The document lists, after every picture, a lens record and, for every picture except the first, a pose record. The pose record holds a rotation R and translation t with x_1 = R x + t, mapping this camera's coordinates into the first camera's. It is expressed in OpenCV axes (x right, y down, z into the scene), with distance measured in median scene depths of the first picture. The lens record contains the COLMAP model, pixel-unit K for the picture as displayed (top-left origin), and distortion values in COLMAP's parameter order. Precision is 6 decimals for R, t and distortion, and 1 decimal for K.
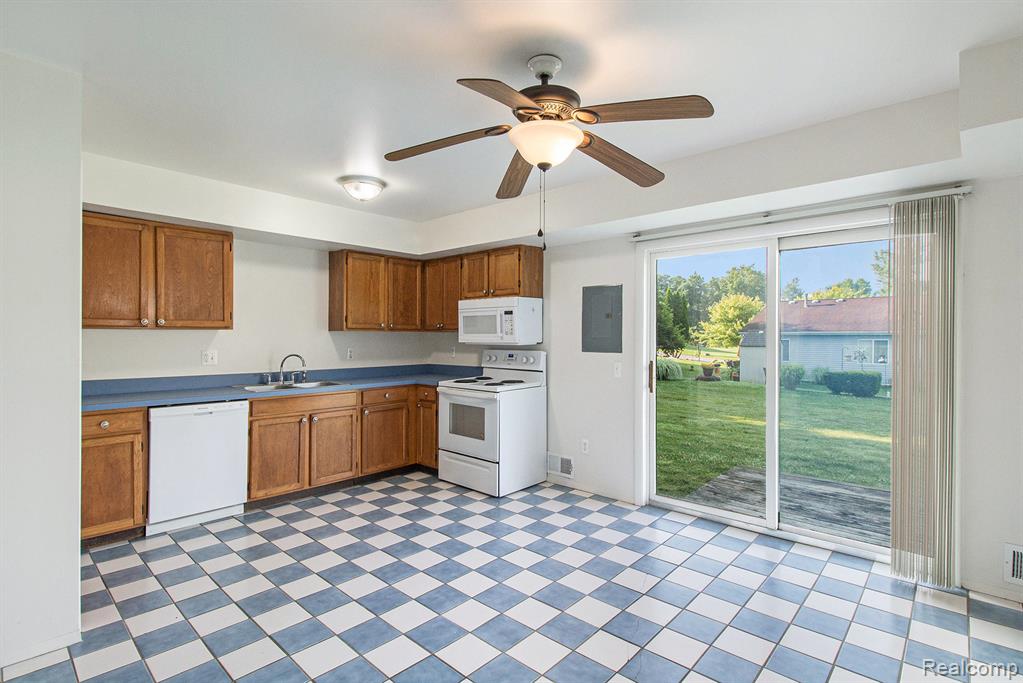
lens RADIAL K [[497.7, 0, 516.2], [0, 497.7, 340.3], [0, 0, 1]] dist [0.006322, -0.006120]
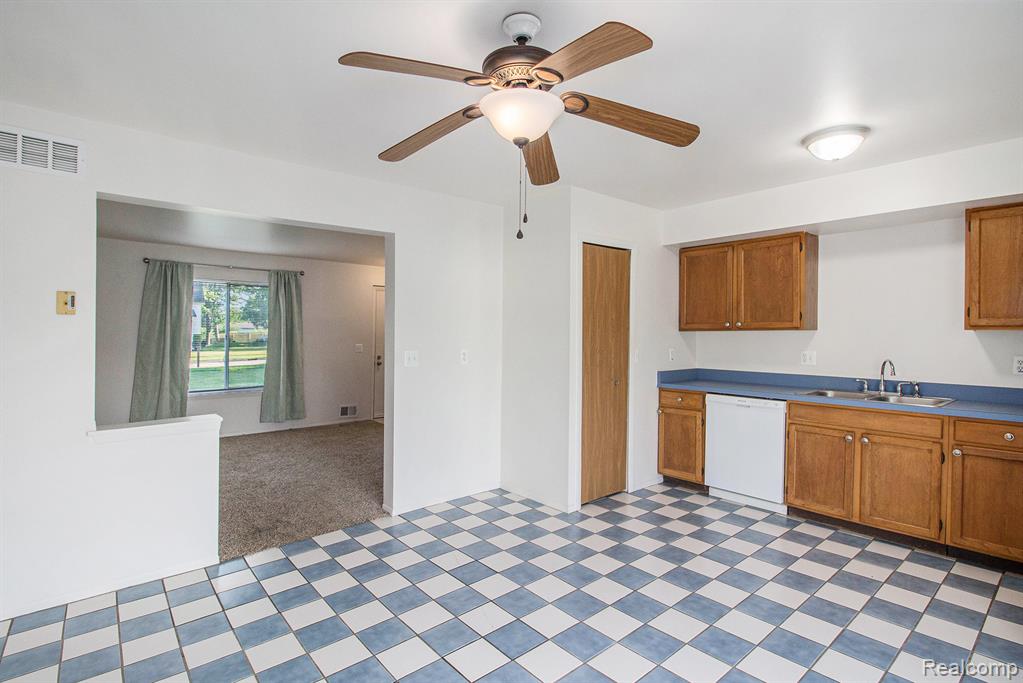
lens RADIAL K [[497.7, 0, 514.0], [0, 497.7, 330.8], [0, 0, 1]] dist [0.006322, -0.006120]
pose [[-0.118830, -0.005595, -0.992899, 0.493221], [-0.007292, 0.999962, -0.004763, -0.011163], [0.992888, 0.006674, -0.118867, 0.565013]]
